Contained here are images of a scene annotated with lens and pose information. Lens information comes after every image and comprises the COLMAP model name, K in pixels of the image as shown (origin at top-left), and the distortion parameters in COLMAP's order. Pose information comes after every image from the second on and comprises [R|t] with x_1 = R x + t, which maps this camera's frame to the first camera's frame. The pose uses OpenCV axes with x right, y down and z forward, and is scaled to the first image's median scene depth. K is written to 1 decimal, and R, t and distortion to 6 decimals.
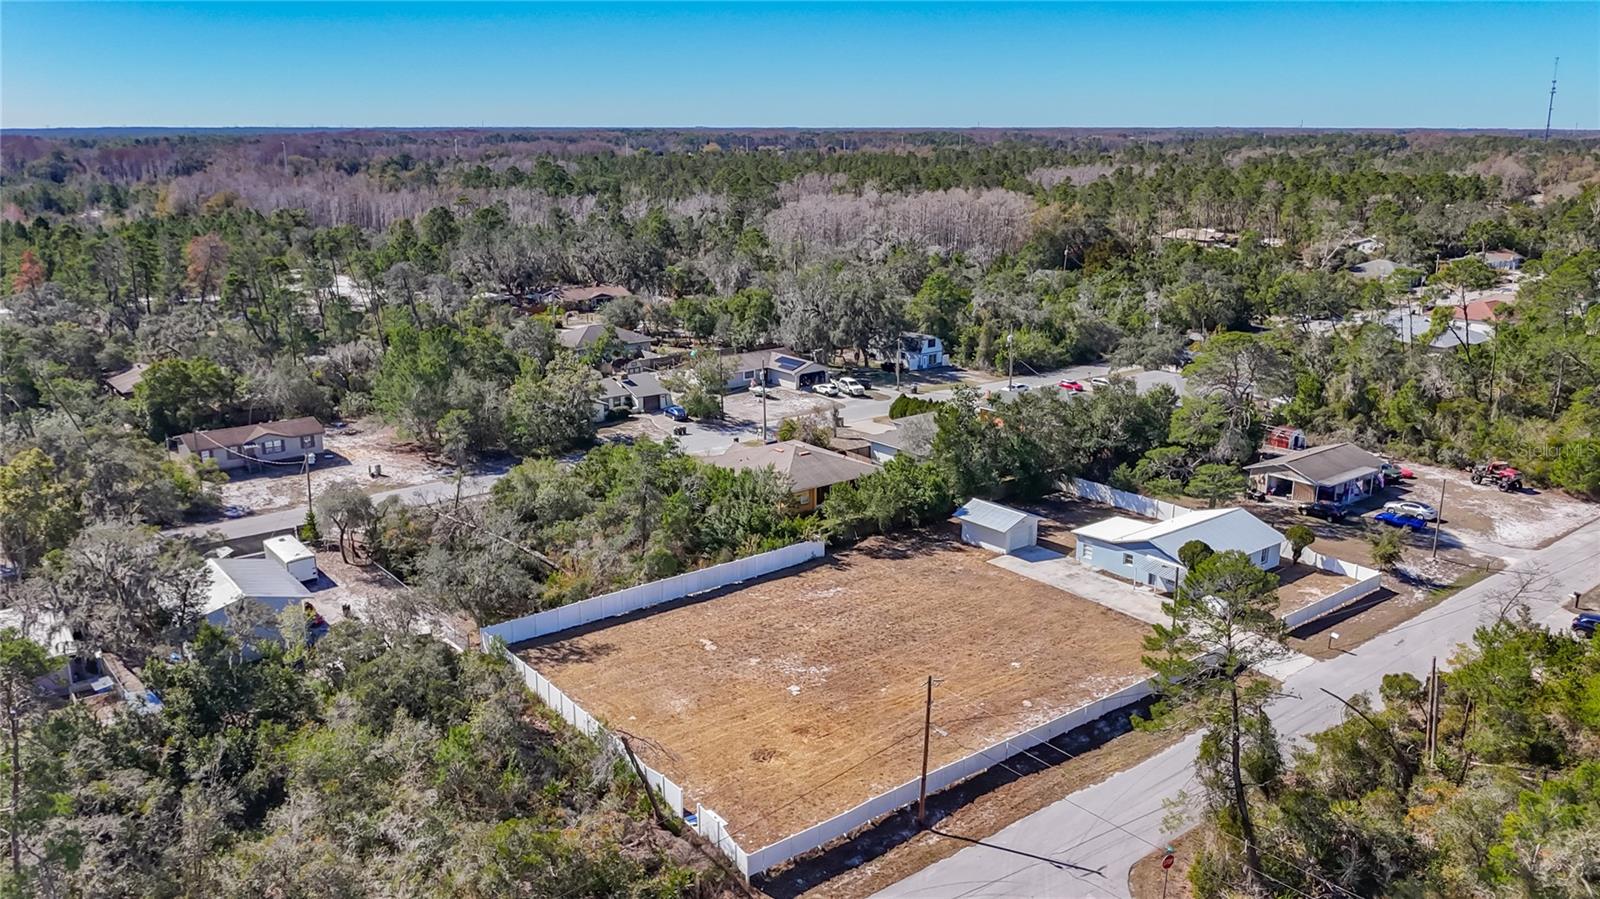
lens RADIAL K [[1219.0, 0, 808.8], [0, 1219.0, 420.1], [0, 0, 1]] dist [0.037632, -0.006664]
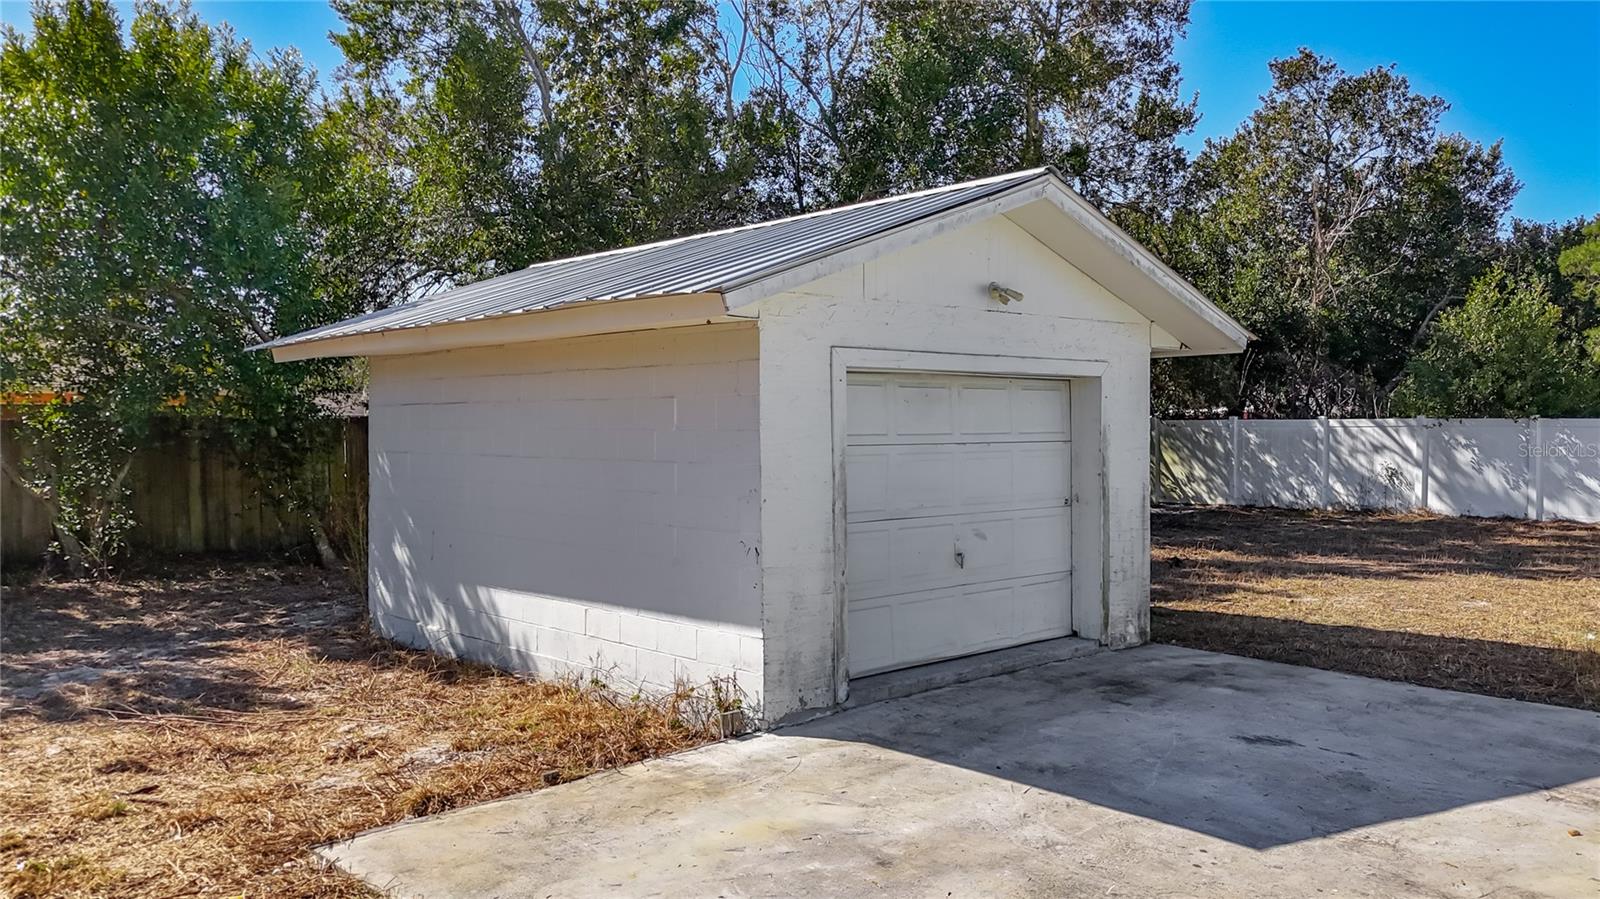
lens RADIAL K [[1219.0, 0, 808.8], [0, 1219.0, 420.1], [0, 0, 1]] dist [0.037632, -0.006664]
pose [[0.997200, -0.003819, 0.074683, 0.155150], [0.021271, 0.971927, -0.234320, 0.107162], [-0.071691, 0.235253, 0.969287, 0.912043]]
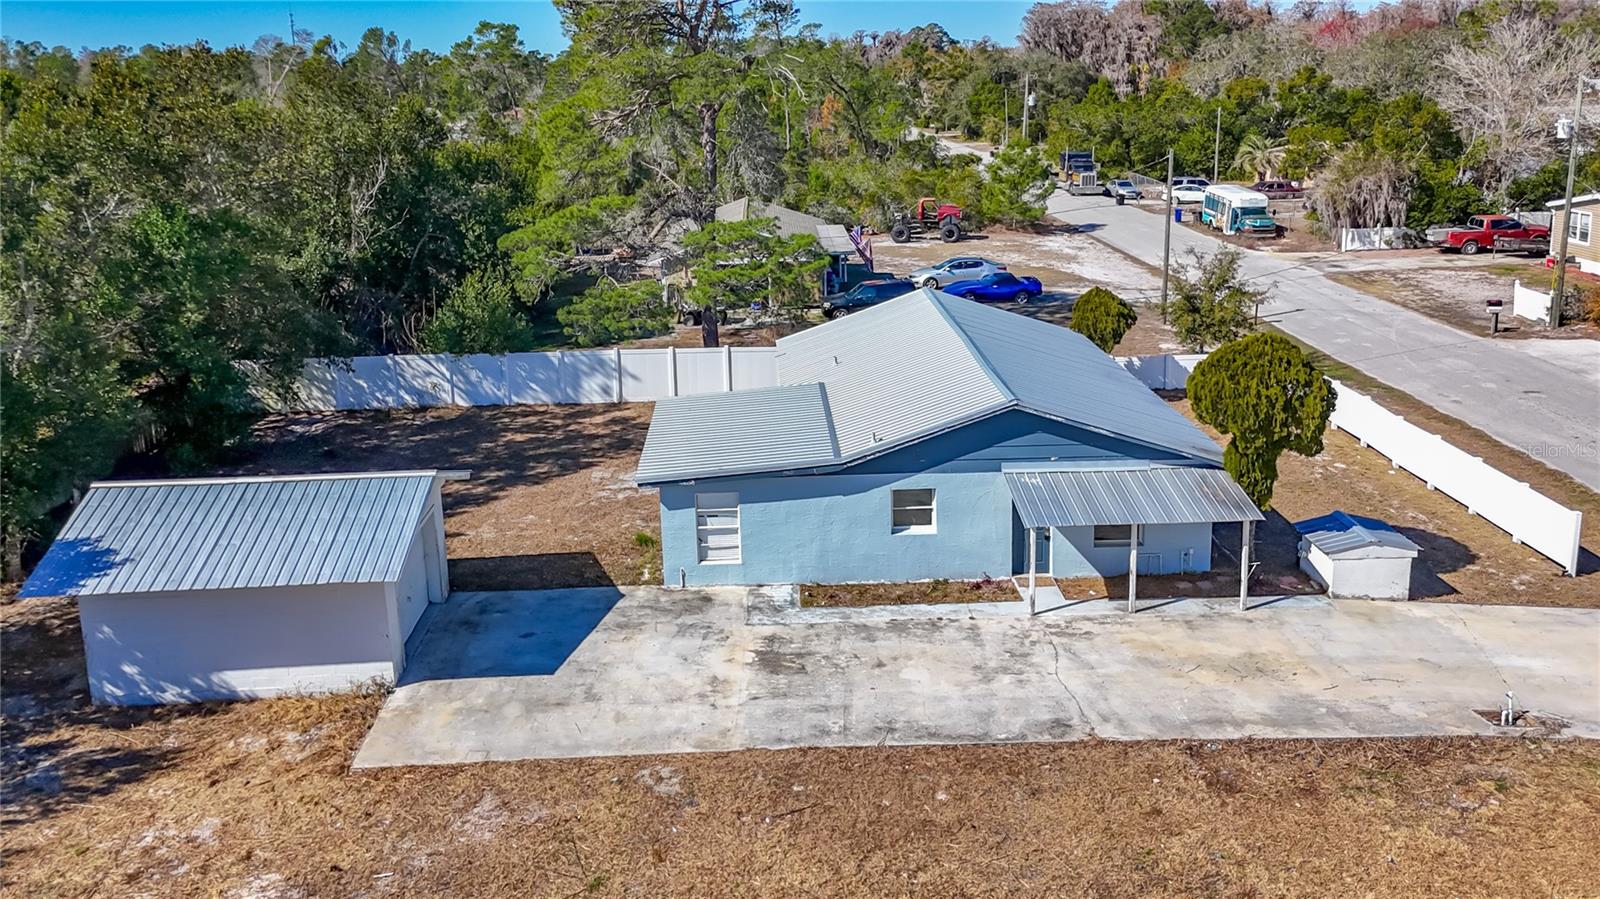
lens RADIAL K [[1222.2, 0, 786.1], [0, 1222.2, 368.2], [0, 0, 1]] dist [0.037484, -0.009291]
pose [[0.607711, -0.208957, 0.766175, 0.052796], [0.213892, 0.972179, 0.095486, 0.051443], [-0.764812, 0.105851, 0.635498, 0.794391]]
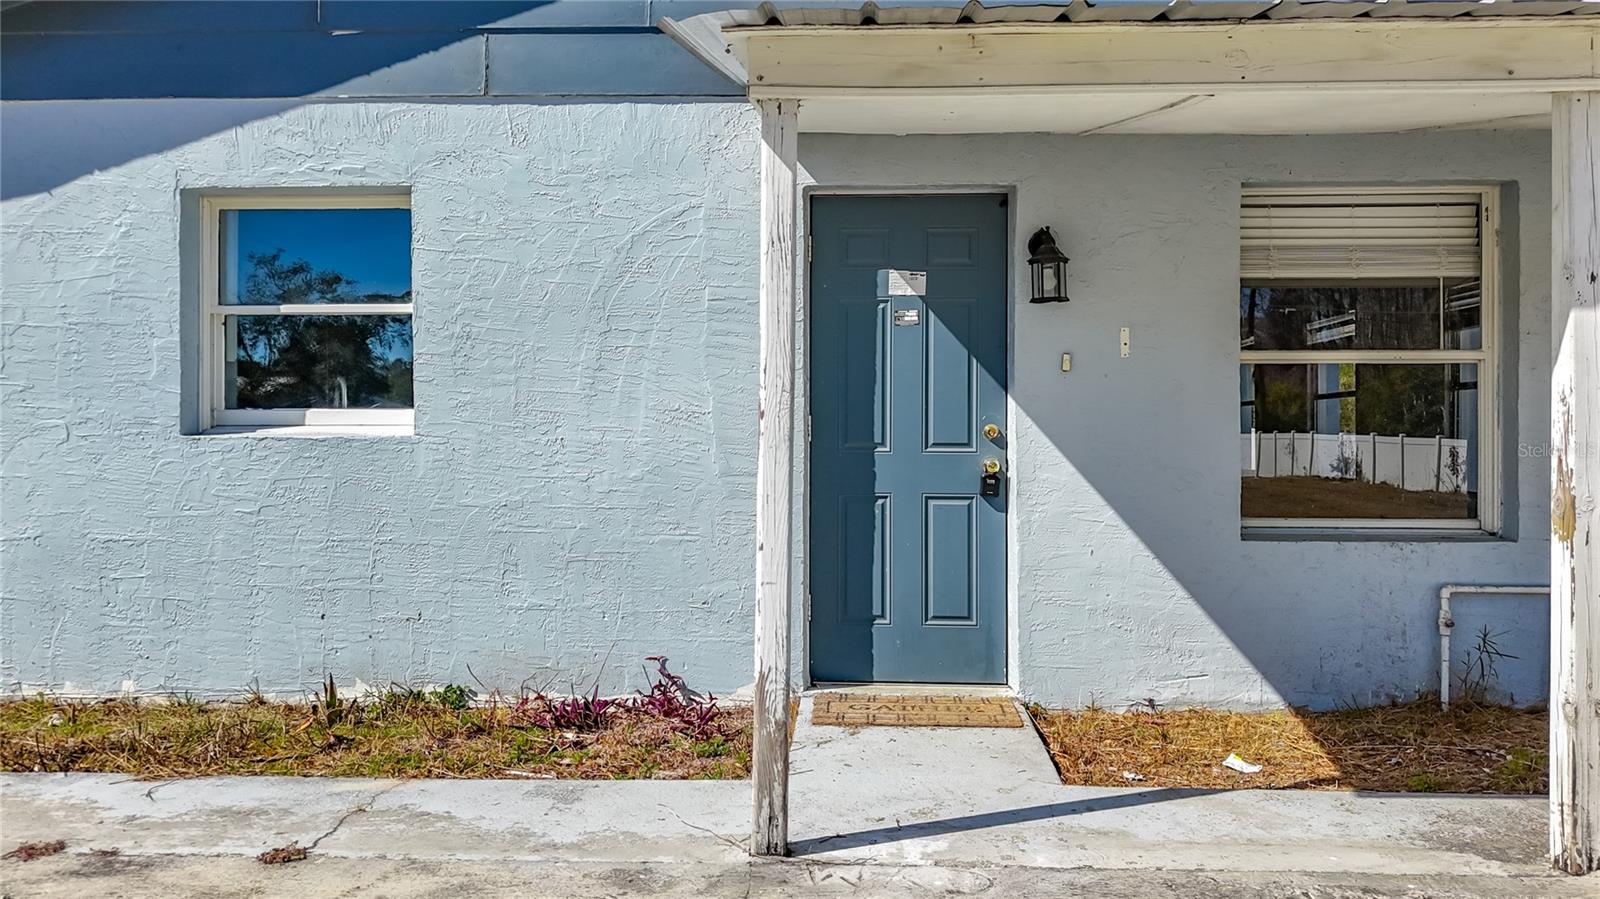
lens RADIAL K [[1187.2, 0, 805.1], [0, 1187.2, 453.2], [0, 0, 1]] dist [0.037706, -0.007995]
pose [[0.659507, -0.004946, 0.751682, 0.220841], [0.176609, 0.973007, -0.148549, 0.121040], [-0.730657, 0.230723, 0.642579, 0.886369]]
